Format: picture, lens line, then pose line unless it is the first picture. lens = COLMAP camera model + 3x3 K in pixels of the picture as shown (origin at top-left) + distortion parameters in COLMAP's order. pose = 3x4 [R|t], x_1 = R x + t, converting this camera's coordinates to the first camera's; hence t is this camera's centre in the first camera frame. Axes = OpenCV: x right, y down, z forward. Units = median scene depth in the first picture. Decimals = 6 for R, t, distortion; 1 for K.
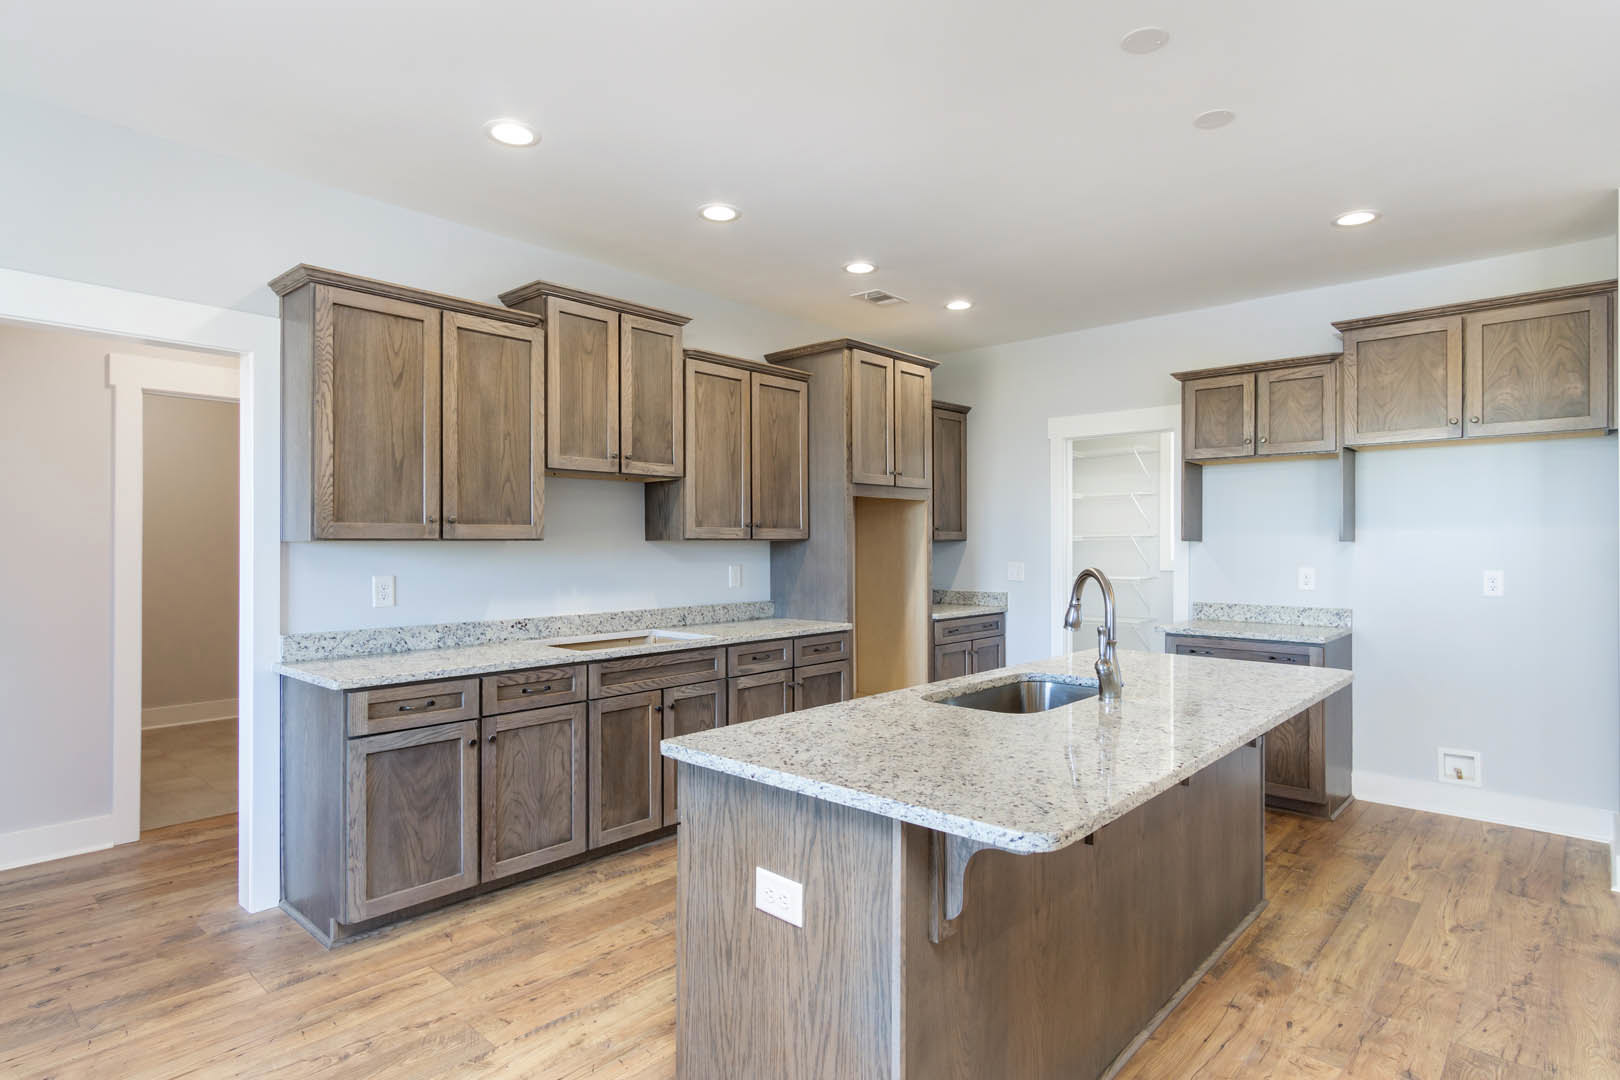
lens RADIAL K [[864.3, 0, 822.6], [0, 864.3, 540.0], [0, 0, 1]] dist [0.006349, 0.000280]
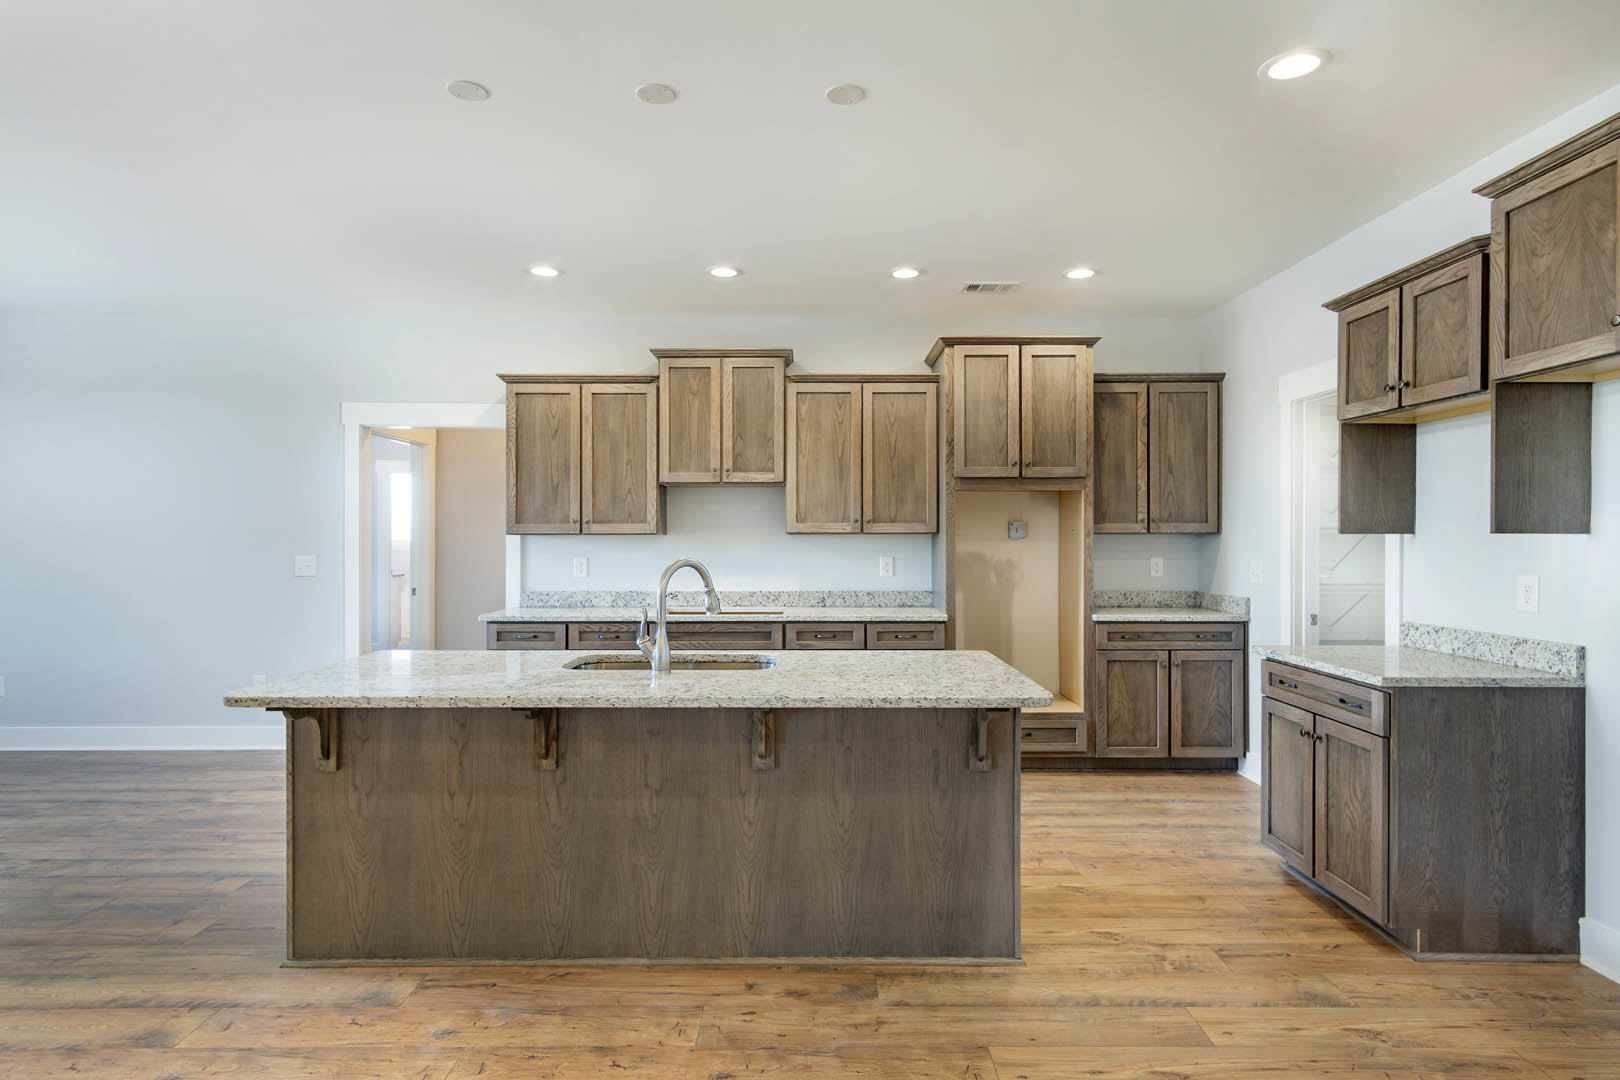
lens RADIAL K [[864.3, 0, 811.7], [0, 864.3, 537.4], [0, 0, 1]] dist [0.006349, 0.000280]
pose [[0.668304, 0.000326, -0.743889, 0.813136], [0.002390, 0.999994, 0.002586, 0.001791], [0.743885, -0.003505, 0.668299, 0.233802]]
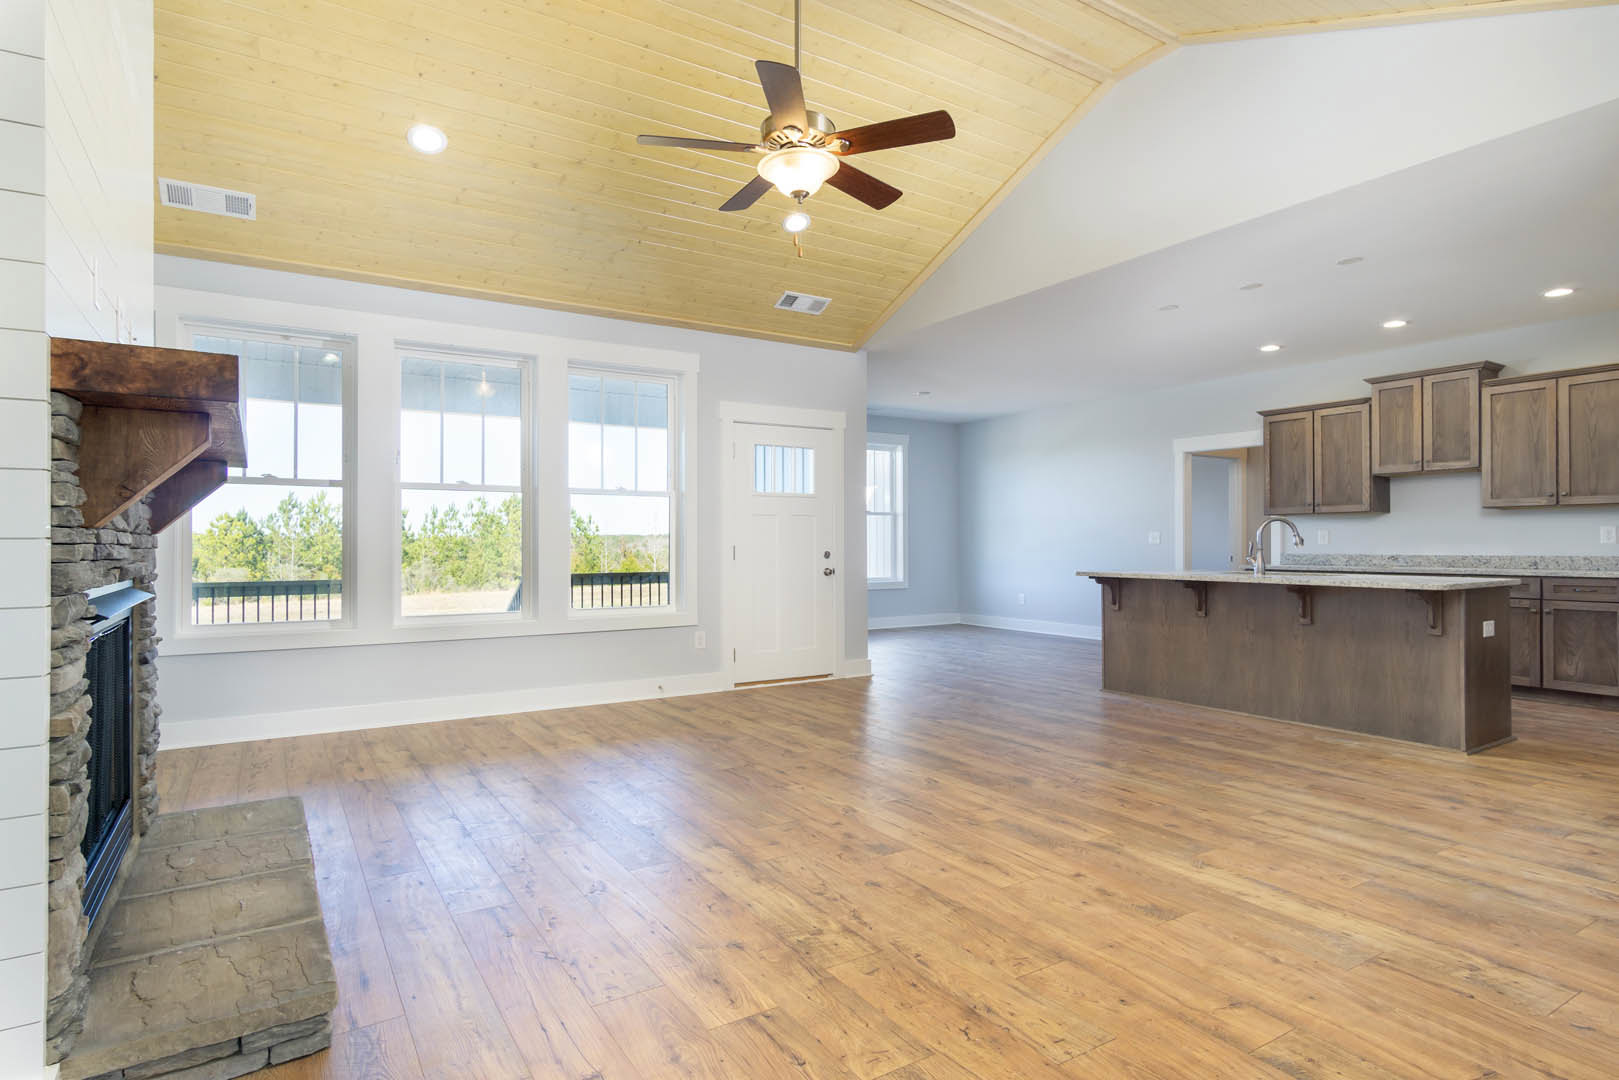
lens RADIAL K [[863.8, 0, 811.4], [0, 863.8, 539.4], [0, 0, 1]] dist [0.006349, 0.000280]
pose [[-0.273999, -0.003675, -0.961723, 1.737775], [0.005606, 0.999970, -0.005418, 0.060312], [0.961714, -0.006876, -0.273970, 0.301836]]
